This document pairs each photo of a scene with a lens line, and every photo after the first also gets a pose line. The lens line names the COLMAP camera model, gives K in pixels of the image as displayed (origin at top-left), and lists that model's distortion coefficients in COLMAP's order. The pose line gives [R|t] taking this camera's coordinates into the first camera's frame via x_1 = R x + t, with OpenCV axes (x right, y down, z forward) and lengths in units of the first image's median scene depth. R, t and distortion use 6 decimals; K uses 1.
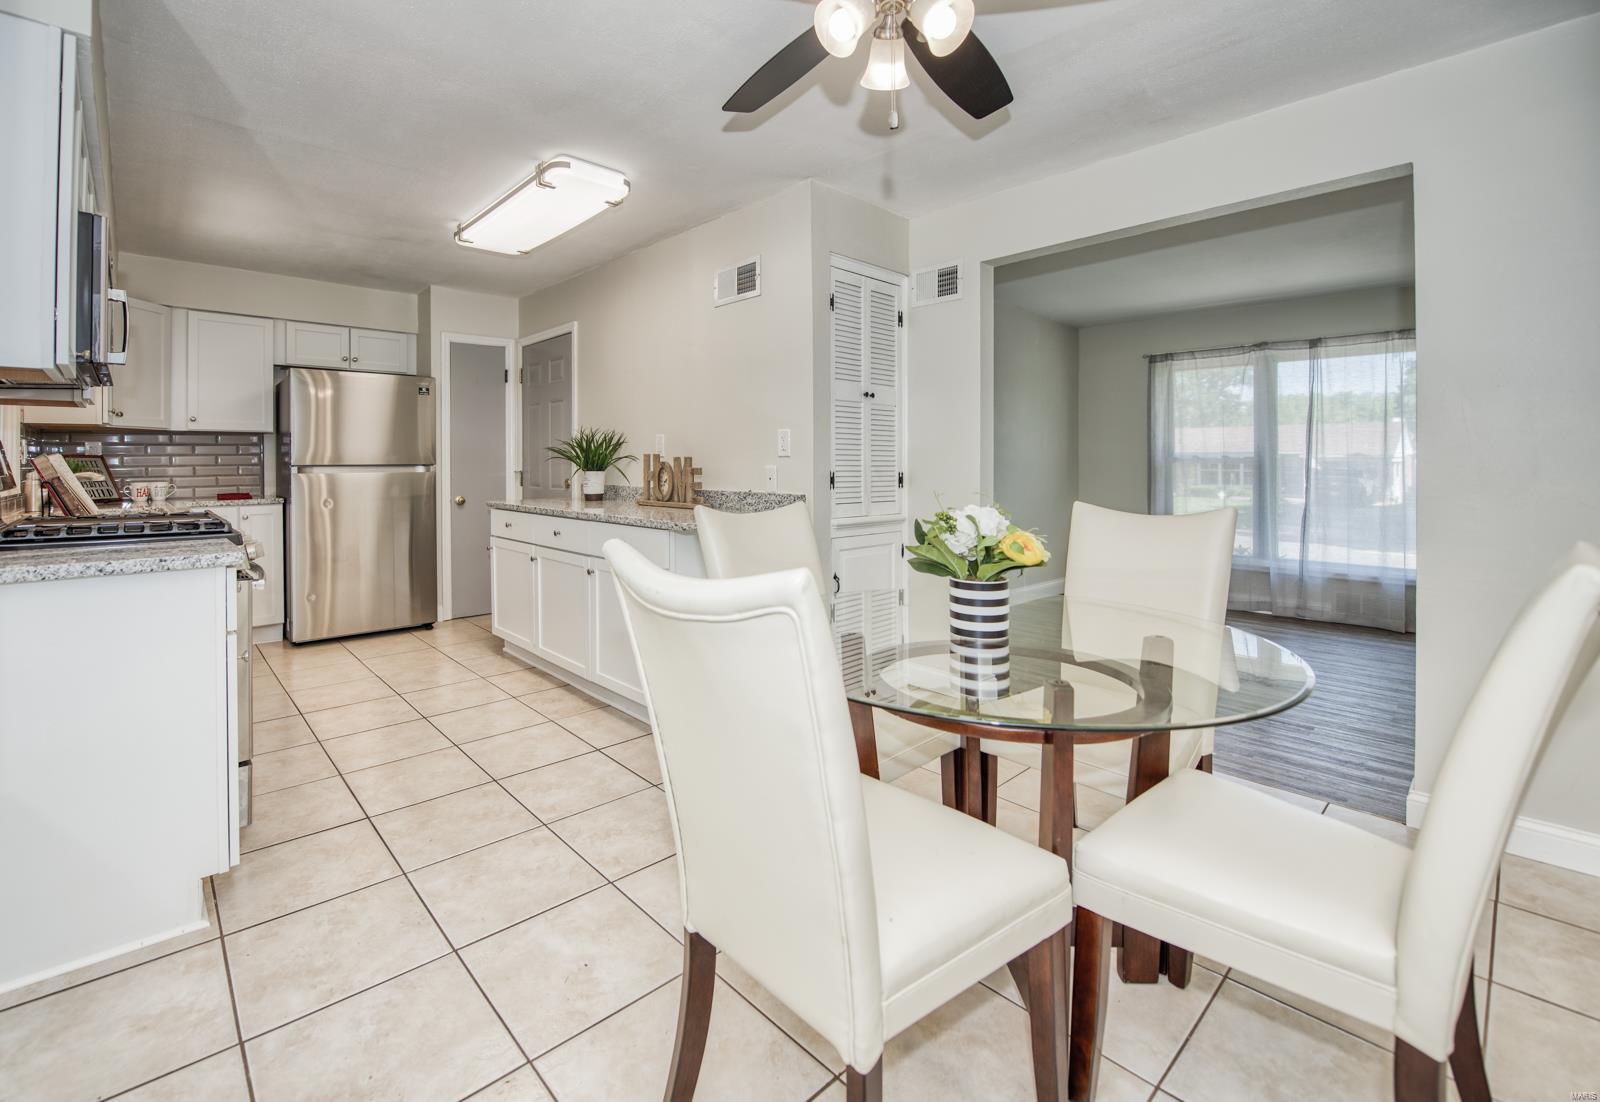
lens RADIAL K [[720.9, 0, 774.3], [0, 720.9, 469.8], [0, 0, 1]] dist [-0.015748, -0.000707]
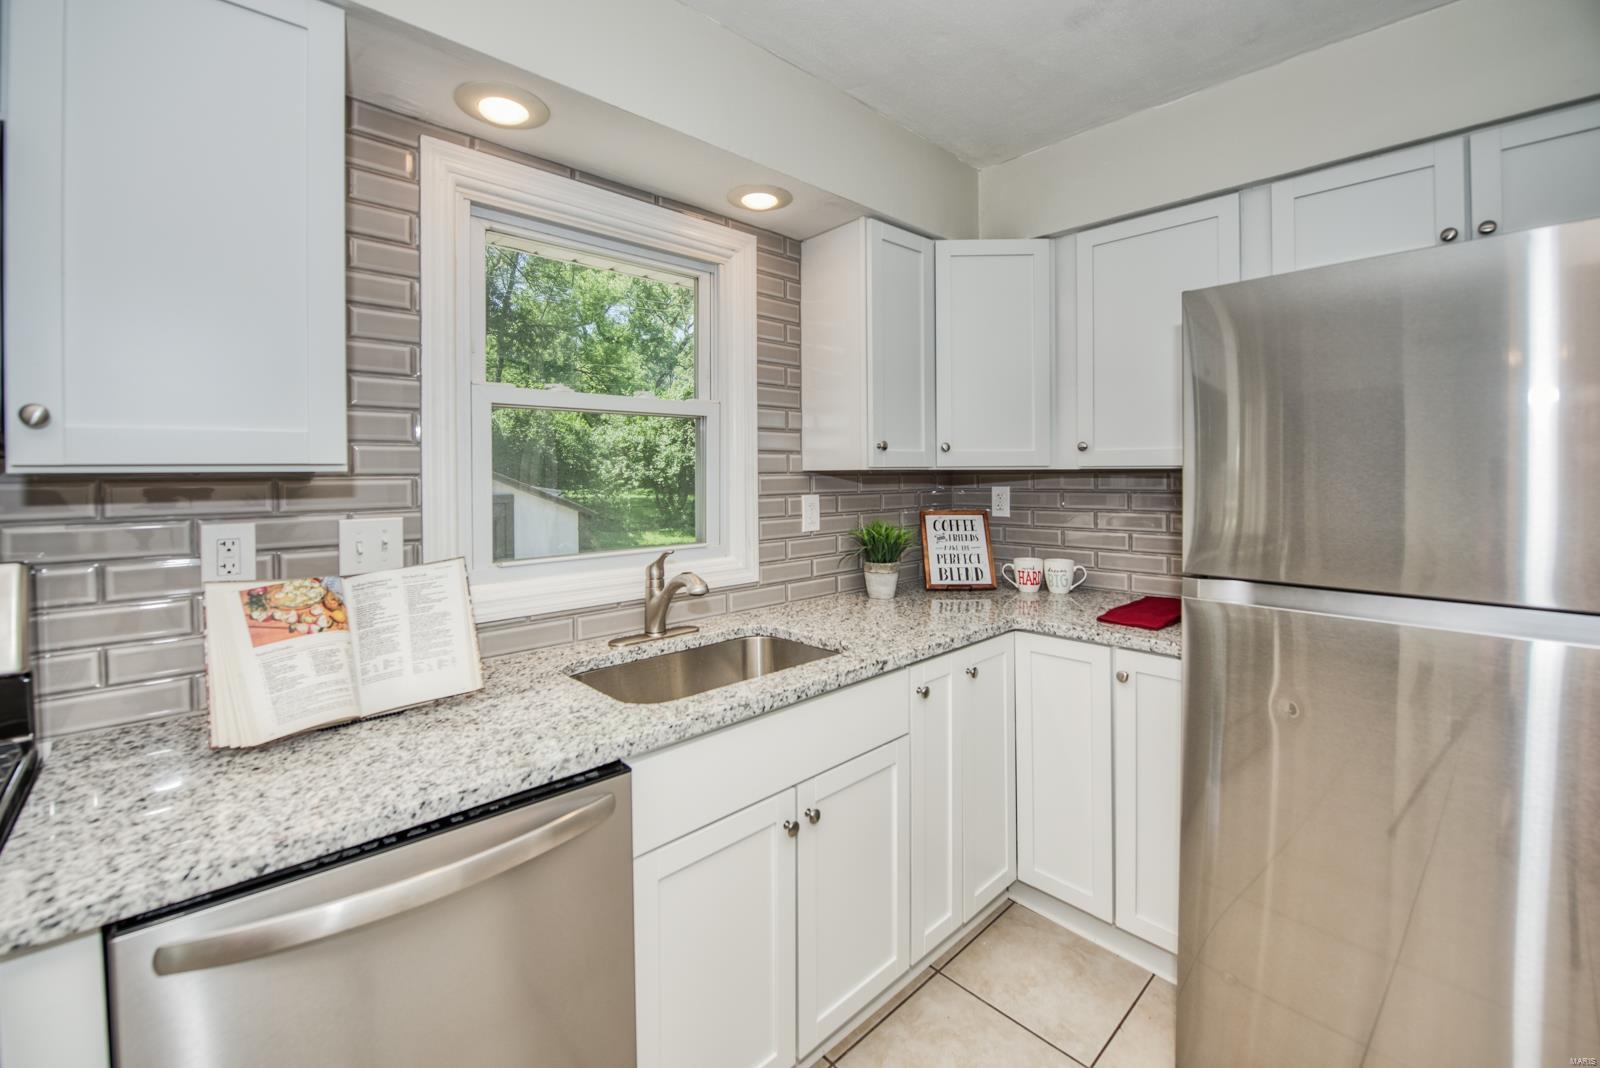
lens RADIAL K [[658.6, 0, 798.1], [0, 658.6, 473.9], [0, 0, 1]] dist [-0.016356, -0.000916]
pose [[0.018136, 0.008761, -0.999797, -0.355456], [0.005484, 0.999946, 0.008862, -0.056826], [0.999820, -0.005643, 0.018087, 0.795469]]
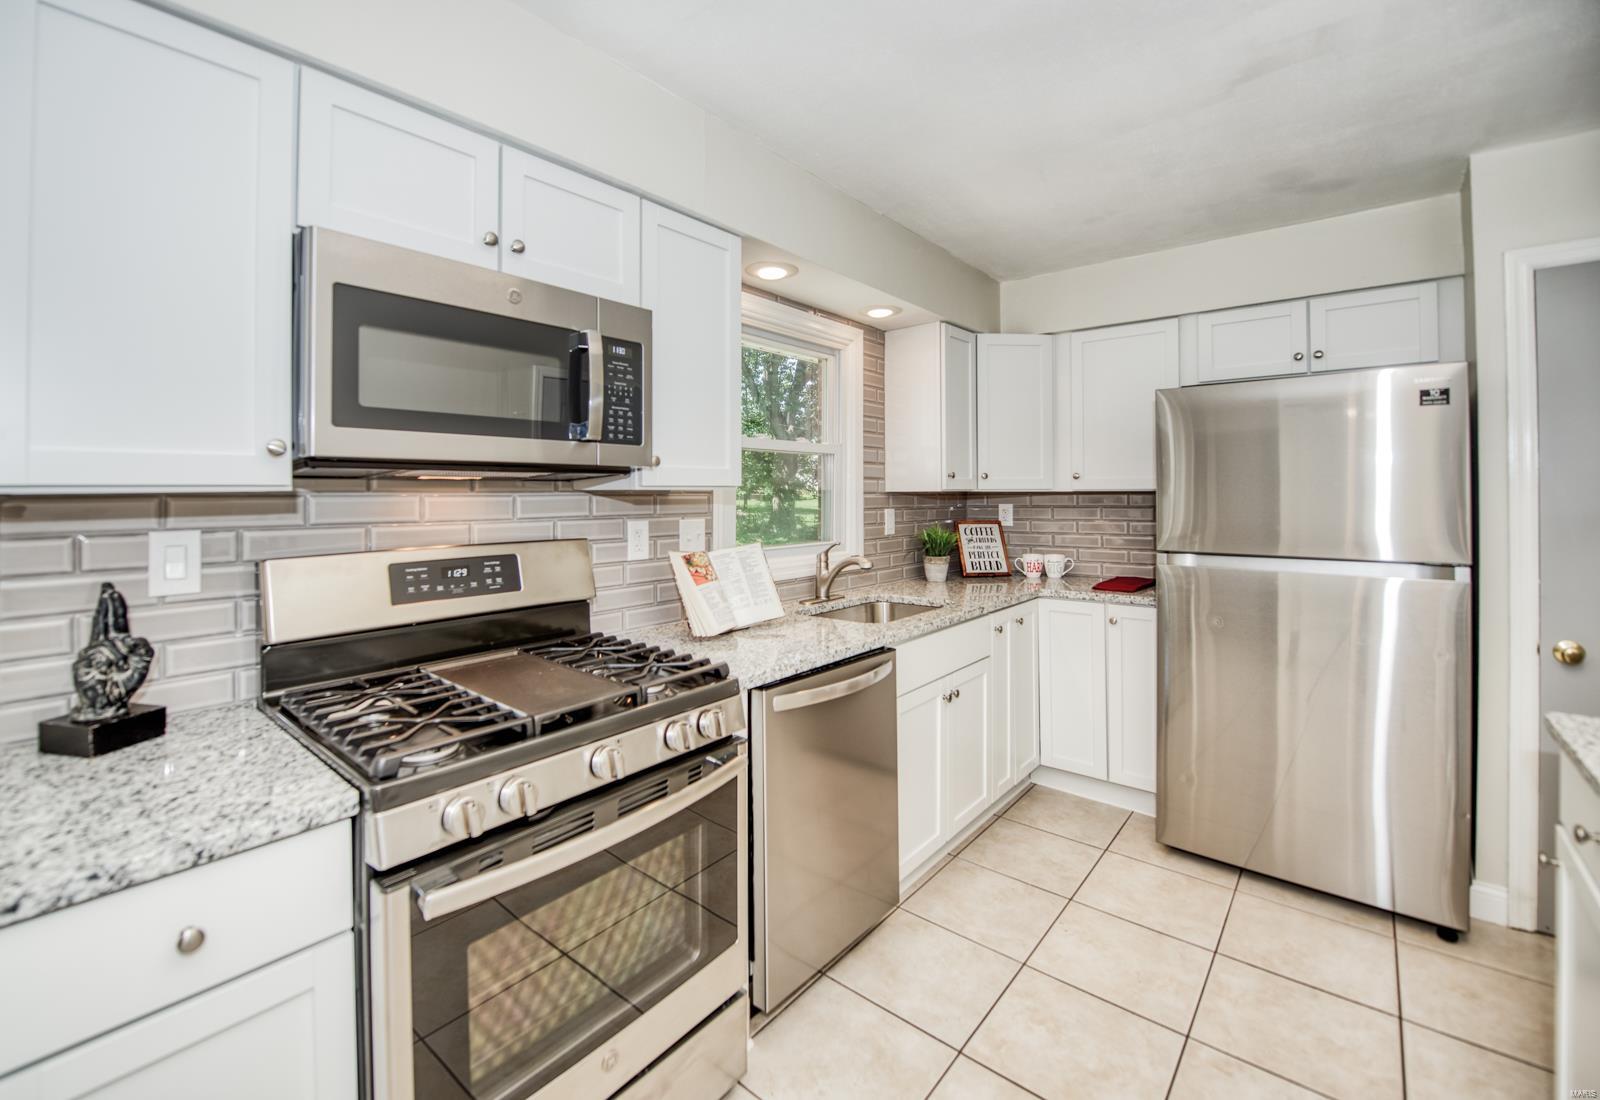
lens RADIAL K [[679.4, 0, 767.5], [0, 679.4, 483.1], [0, 0, 1]] dist [-0.014755, -0.001069]
pose [[0.116302, -0.009084, -0.993172, -0.140309], [-0.001019, 0.999957, -0.009265, -0.057028], [0.993213, 0.002089, 0.116288, 0.595156]]
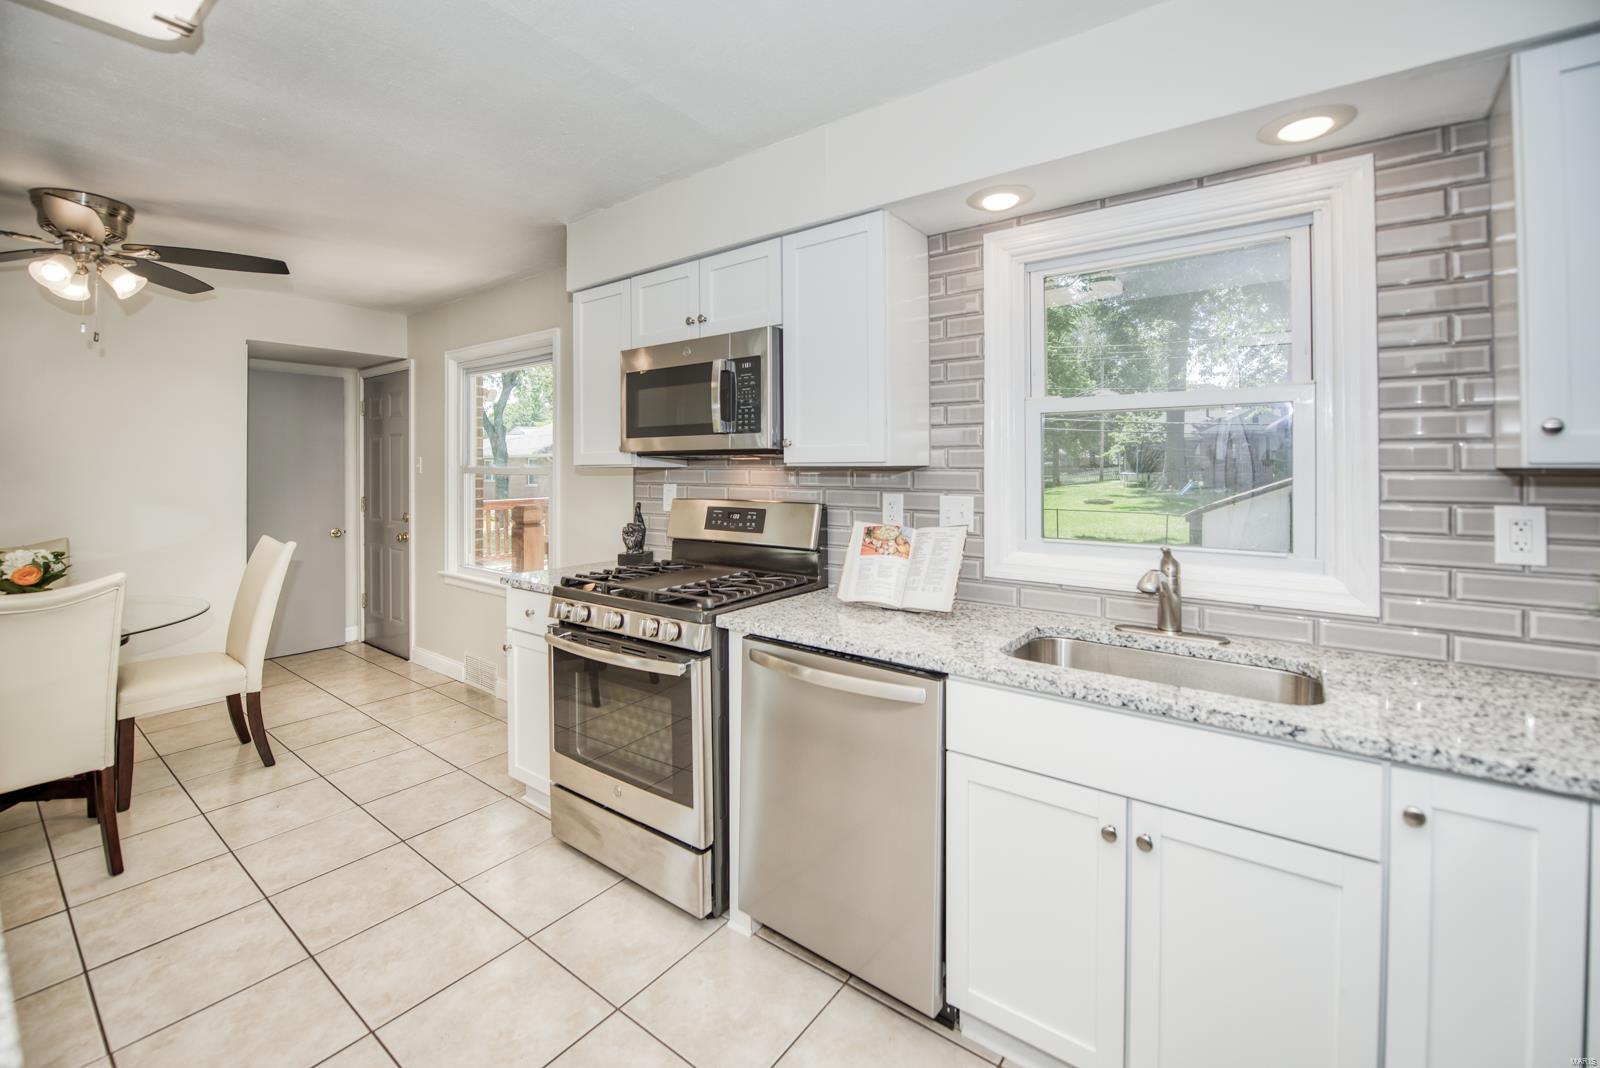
lens RADIAL K [[658.6, 0, 794.5], [0, 658.6, 460.4], [0, 0, 1]] dist [-0.016356, -0.000916]
pose [[-0.980706, 0.002241, -0.195476, -0.456470], [0.003515, 0.999975, -0.006166, -0.057822], [0.195458, -0.006734, -0.980689, 1.051524]]
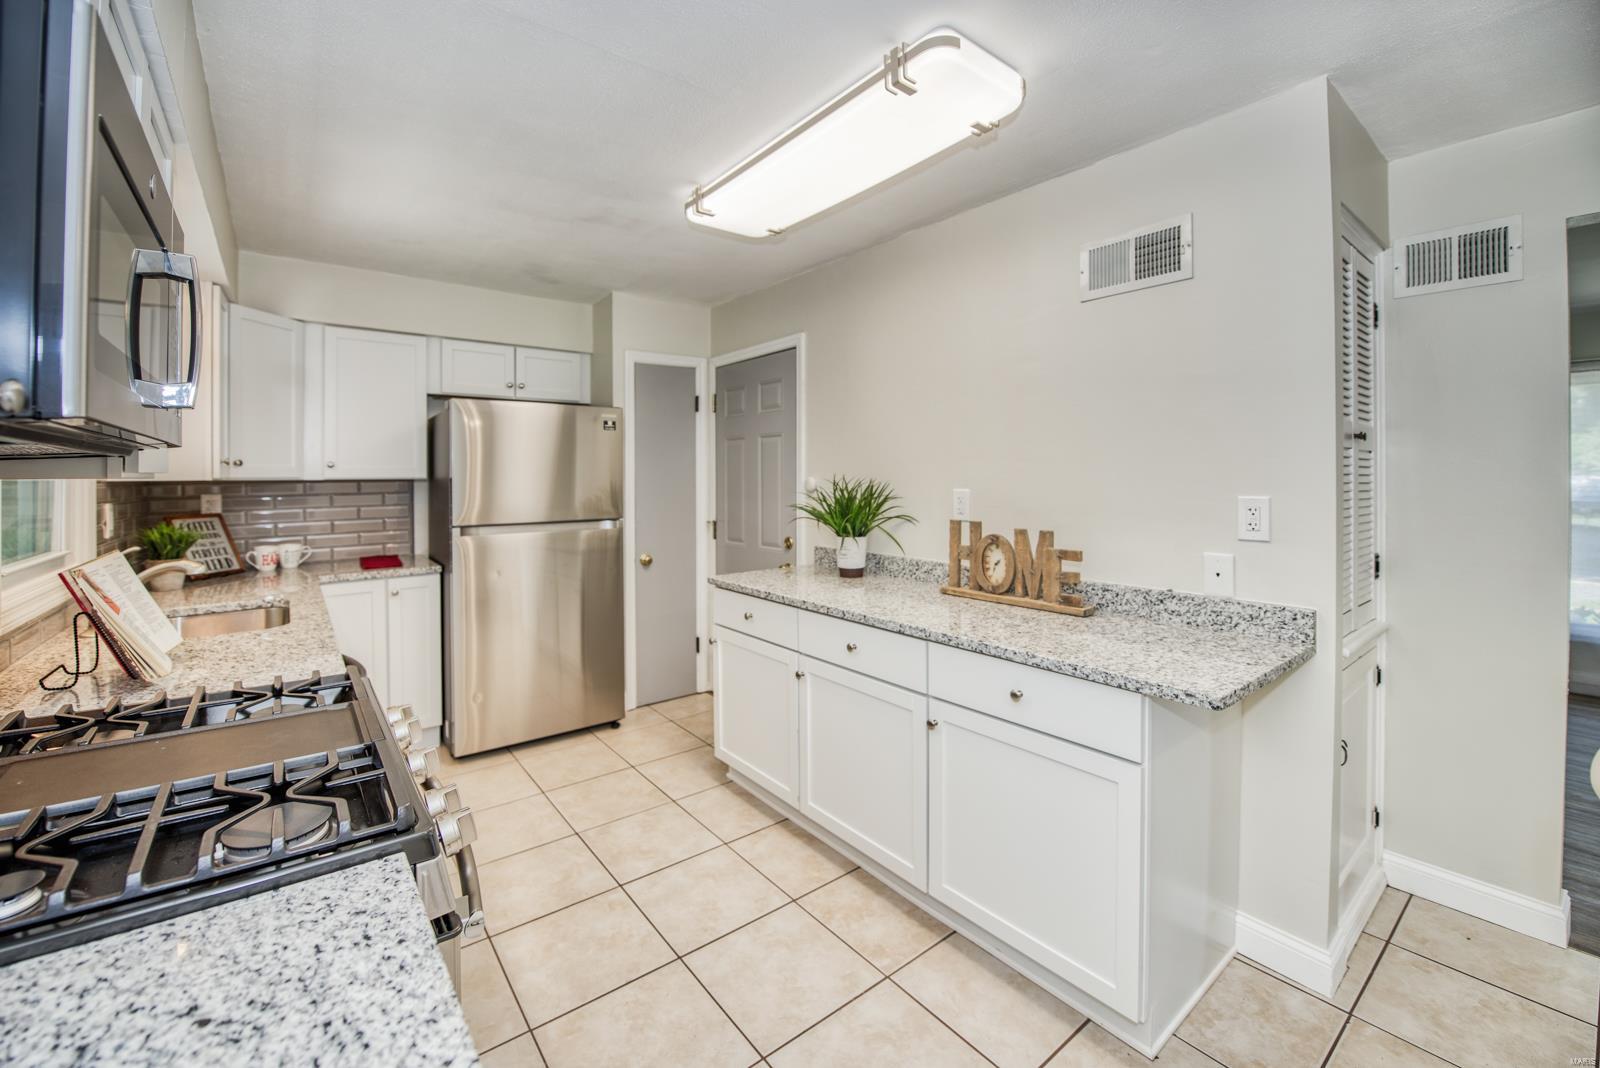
lens RADIAL K [[658.6, 0, 783.6], [0, 658.6, 478.1], [0, 0, 1]] dist [-0.016356, -0.000916]
pose [[0.996686, -0.001303, -0.081330, -0.262742], [0.001076, 0.999995, -0.002840, -0.054372], [0.081333, 0.002743, 0.996683, 0.327462]]
